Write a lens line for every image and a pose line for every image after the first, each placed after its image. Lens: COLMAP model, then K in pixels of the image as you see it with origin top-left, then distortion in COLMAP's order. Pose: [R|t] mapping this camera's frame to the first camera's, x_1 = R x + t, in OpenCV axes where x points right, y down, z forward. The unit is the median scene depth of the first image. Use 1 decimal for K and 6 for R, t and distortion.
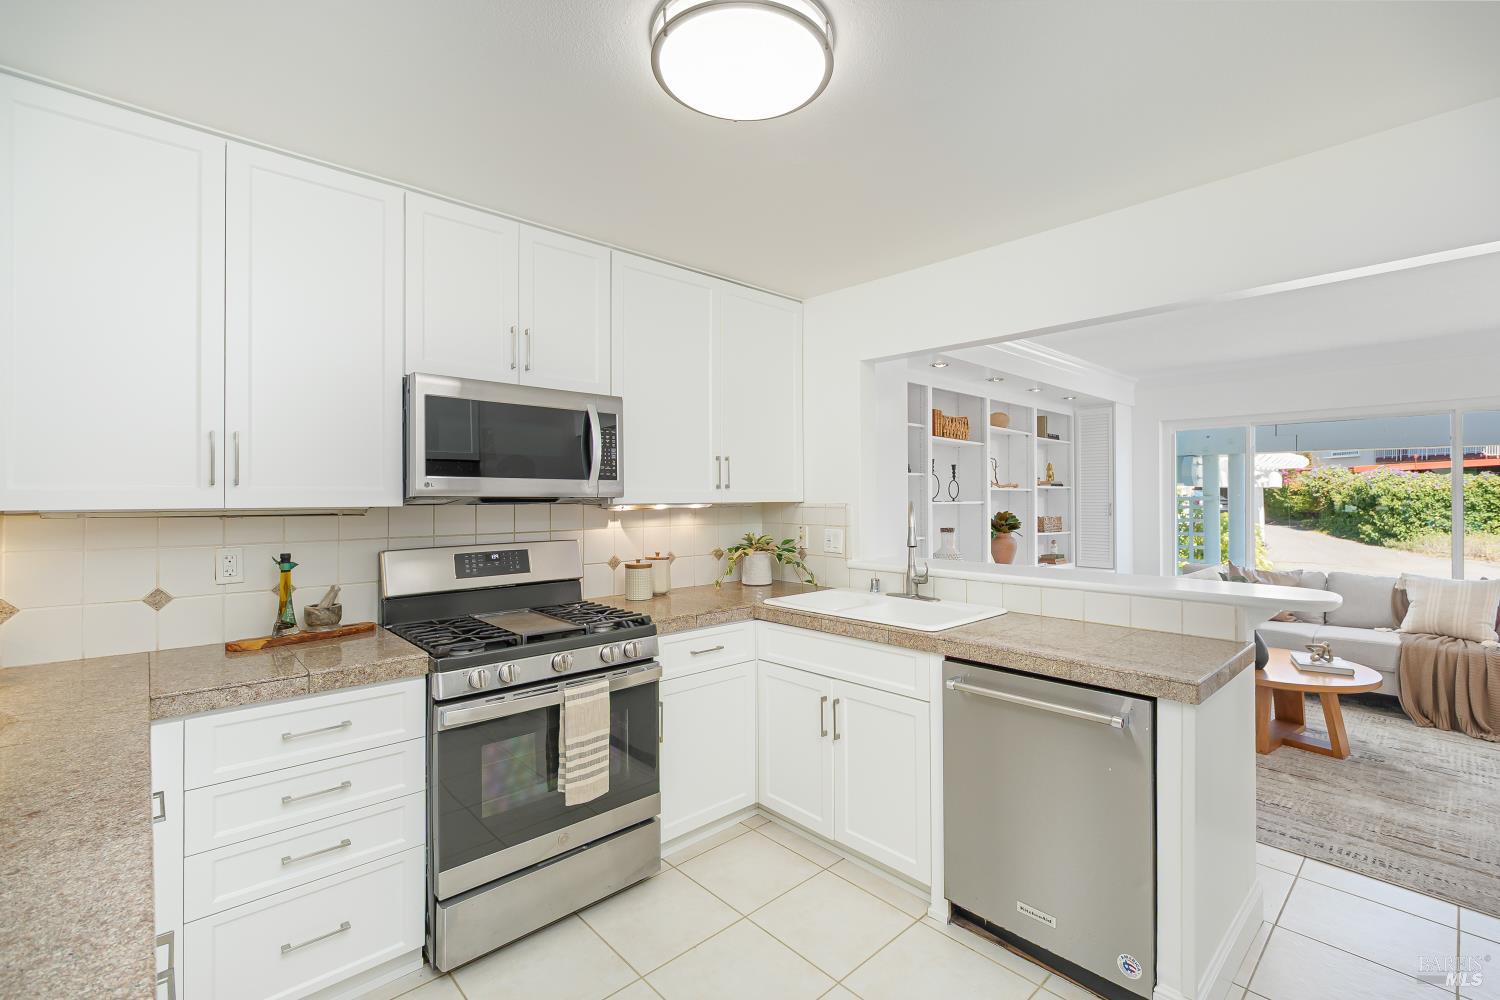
lens RADIAL K [[666.1, 0, 751.4], [0, 666.1, 489.2], [0, 0, 1]] dist [-0.002075, 0.000010]
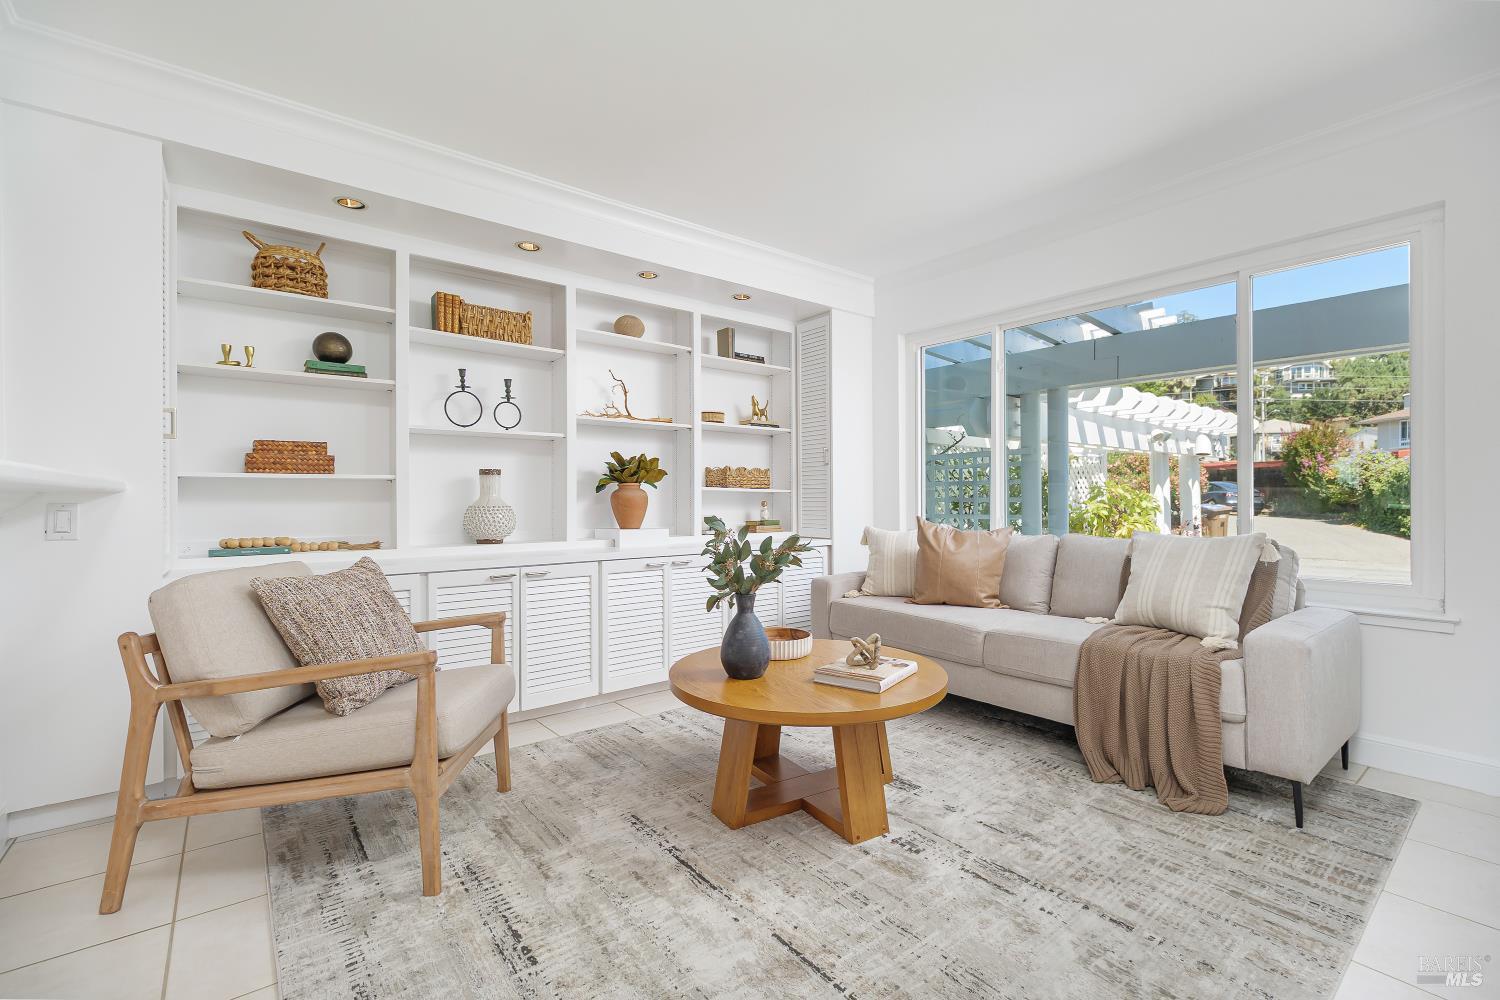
lens RADIAL K [[666.1, 0, 752.9], [0, 666.1, 496.8], [0, 0, 1]] dist [-0.002075, 0.000010]
pose [[0.997065, -0.002596, -0.076519, 0.226296], [0.003160, 0.999969, 0.007250, 0.030171], [0.076498, -0.007471, 0.997042, 0.118164]]
